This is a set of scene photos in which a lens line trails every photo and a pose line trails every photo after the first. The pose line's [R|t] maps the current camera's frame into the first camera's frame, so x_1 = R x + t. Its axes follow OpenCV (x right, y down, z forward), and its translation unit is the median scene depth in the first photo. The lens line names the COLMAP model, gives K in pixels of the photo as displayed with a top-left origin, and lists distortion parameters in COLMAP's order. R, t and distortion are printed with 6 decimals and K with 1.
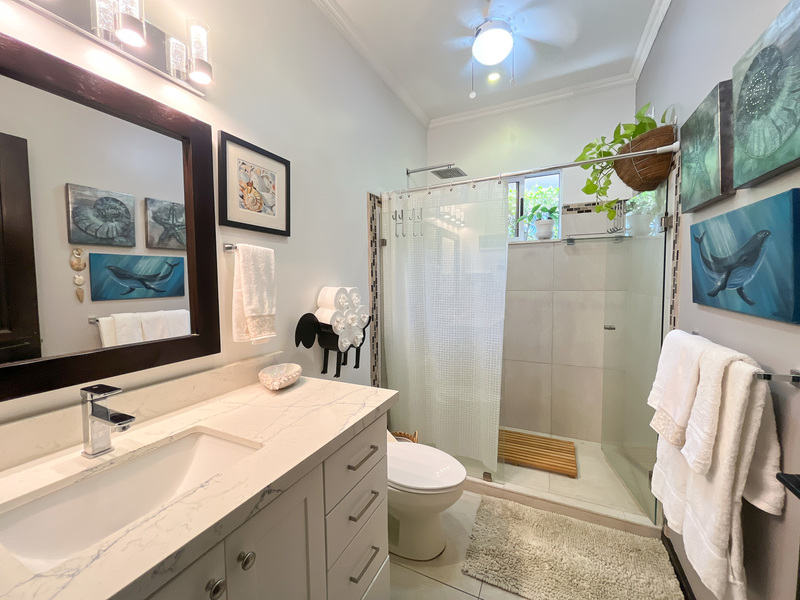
lens RADIAL K [[322.7, 0, 405.1], [0, 322.7, 297.5], [0, 0, 1]] dist [-0.004249, 0.000483]
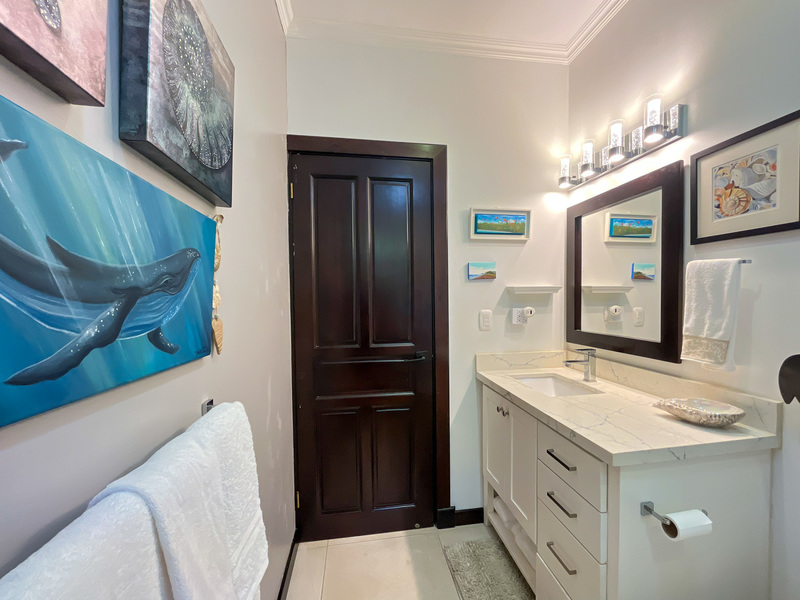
lens RADIAL K [[322.7, 0, 401.6], [0, 322.7, 301.5], [0, 0, 1]] dist [-0.004249, 0.000483]
pose [[-0.834620, 0.024381, -0.550286, 0.800888], [-0.010439, 0.998140, 0.060057, -0.095243], [0.550727, 0.055869, -0.832814, 1.372615]]
